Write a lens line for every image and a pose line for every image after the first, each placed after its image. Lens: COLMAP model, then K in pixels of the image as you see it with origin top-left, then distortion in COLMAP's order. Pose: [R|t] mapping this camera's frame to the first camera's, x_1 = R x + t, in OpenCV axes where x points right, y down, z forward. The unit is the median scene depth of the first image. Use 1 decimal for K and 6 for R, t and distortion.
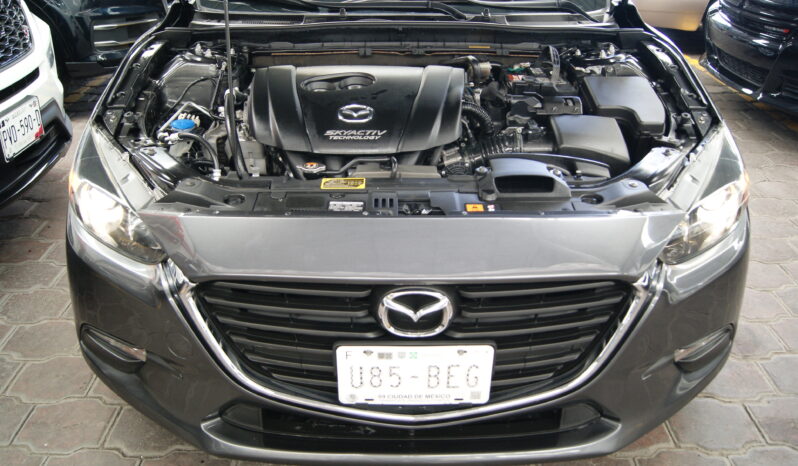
lens RADIAL K [[704.0, 0, 399.0], [0, 704.0, 233.0], [0, 0, 1]] dist [-0.077656, 0.016031]
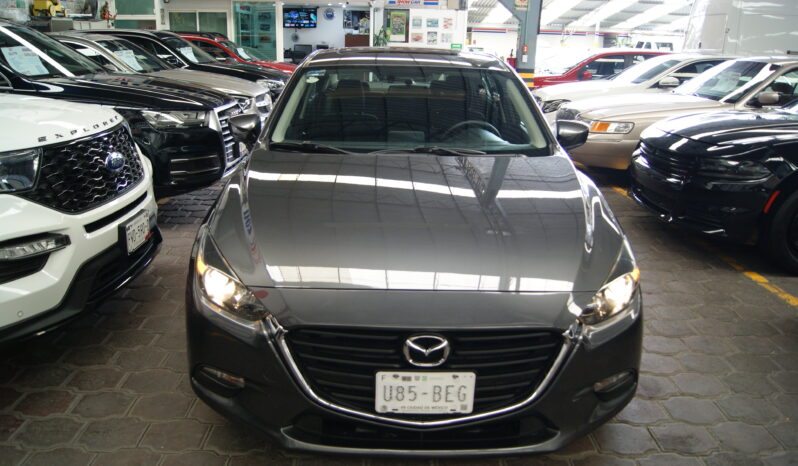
lens RADIAL K [[627.9, 0, 399.0], [0, 627.9, 233.0], [0, 0, 1]] dist [-0.063608, 0.000344]
pose [[0.999702, 0.016559, 0.017940, -0.064753], [-0.013401, 0.986415, -0.163726, 0.078923], [-0.020408, 0.163437, 0.986343, -0.419256]]
